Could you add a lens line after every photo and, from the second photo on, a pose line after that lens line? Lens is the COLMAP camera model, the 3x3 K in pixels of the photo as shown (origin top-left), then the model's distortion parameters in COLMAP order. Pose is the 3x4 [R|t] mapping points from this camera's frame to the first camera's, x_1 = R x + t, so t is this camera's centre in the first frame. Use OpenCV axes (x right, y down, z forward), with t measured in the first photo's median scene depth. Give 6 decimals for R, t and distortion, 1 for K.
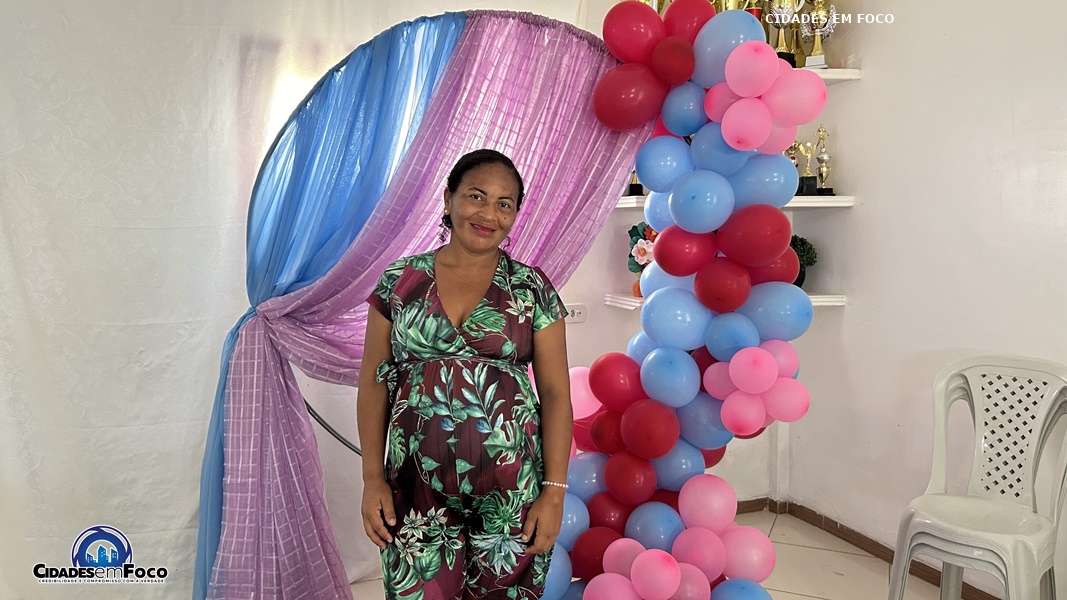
lens RADIAL K [[809.6, 0, 530.7], [0, 809.6, 297.4], [0, 0, 1]] dist [0.016314, -0.017815]
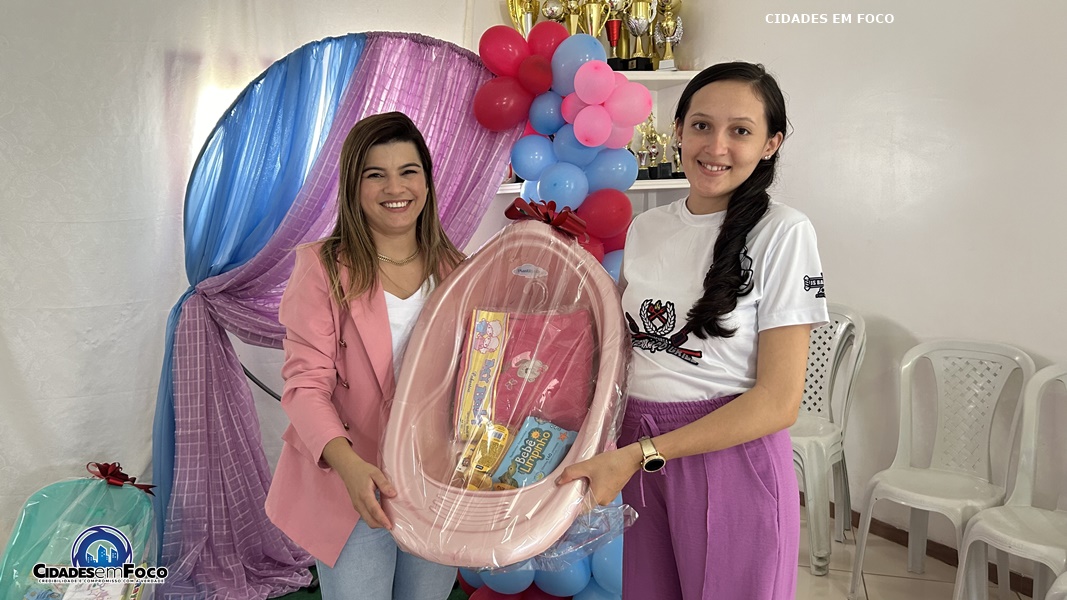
lens RADIAL K [[809.6, 0, 532.2], [0, 809.6, 304.1], [0, 0, 1]] dist [0.016314, -0.017815]
pose [[0.993344, -0.040631, 0.107780, 0.019084], [0.037750, 0.998877, 0.028637, 0.022671], [-0.108823, -0.024377, 0.993762, -0.223880]]
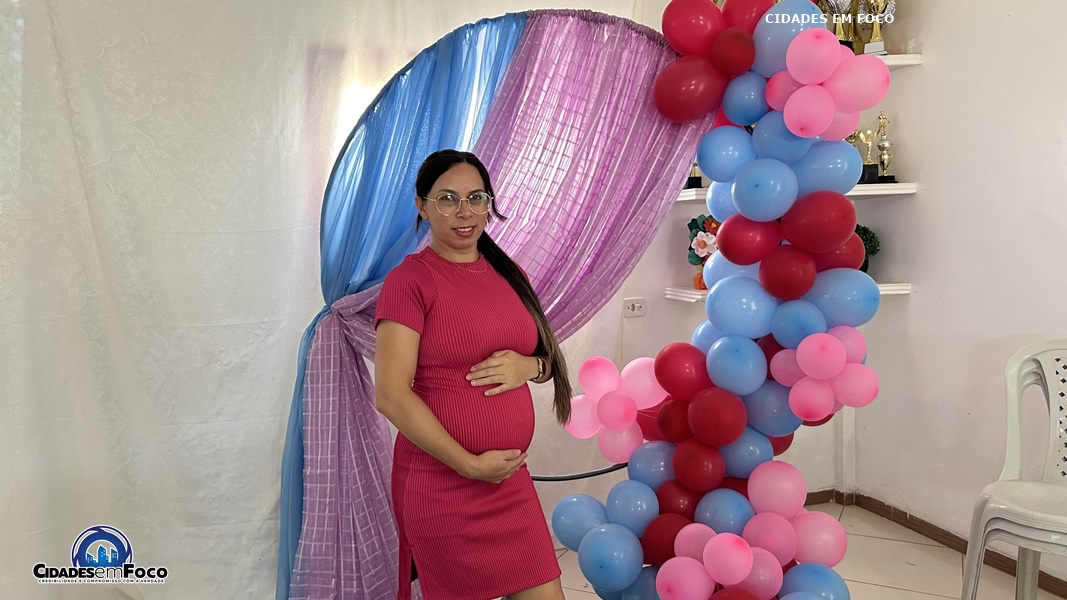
lens RADIAL K [[809.6, 0, 535.3], [0, 809.6, 300.6], [0, 0, 1]] dist [0.016314, -0.017815]
pose [[0.998095, -0.021389, -0.057861, -0.016595], [0.021474, 0.999769, 0.000852, 0.011123], [0.057830, -0.002092, 0.998324, -0.020881]]
